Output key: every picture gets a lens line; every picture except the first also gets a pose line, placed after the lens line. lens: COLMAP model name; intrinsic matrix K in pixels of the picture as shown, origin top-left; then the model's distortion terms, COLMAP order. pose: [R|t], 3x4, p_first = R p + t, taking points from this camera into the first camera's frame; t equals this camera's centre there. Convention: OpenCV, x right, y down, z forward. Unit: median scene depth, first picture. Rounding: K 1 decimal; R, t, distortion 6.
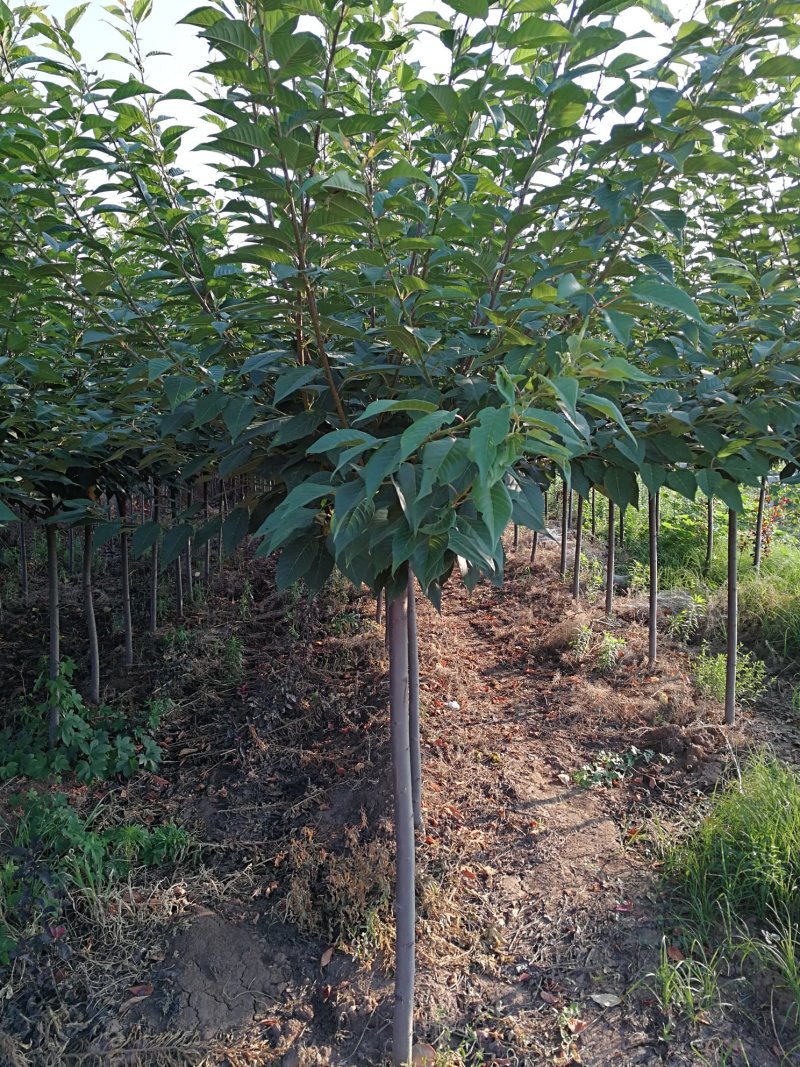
lens RADIAL K [[753.1, 0, 397.5], [0, 753.1, 534.5], [0, 0, 1]] dist [0.007122, -0.009570]
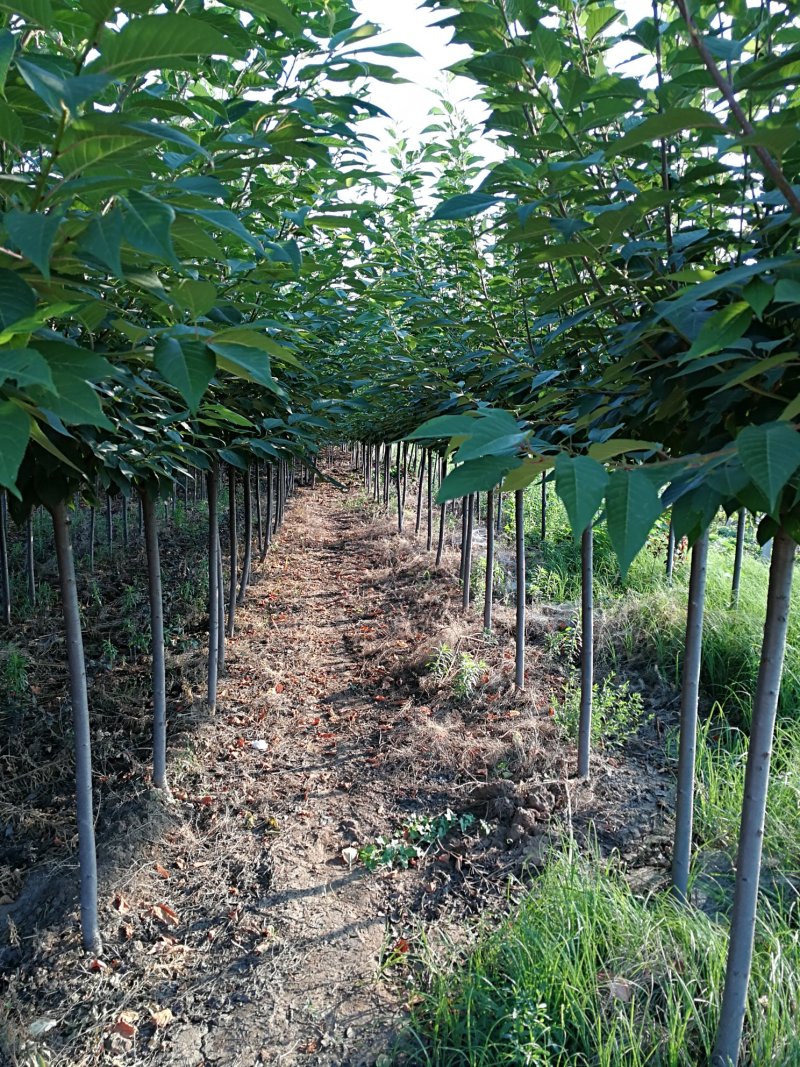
lens RADIAL K [[753.1, 0, 404.6], [0, 753.1, 533.8], [0, 0, 1]] dist [0.007122, -0.009570]
pose [[0.999236, 0.016634, 0.035371, 0.226538], [-0.016648, 0.999861, 0.000084, -0.001790], [-0.035365, -0.000673, 0.999374, 0.219088]]
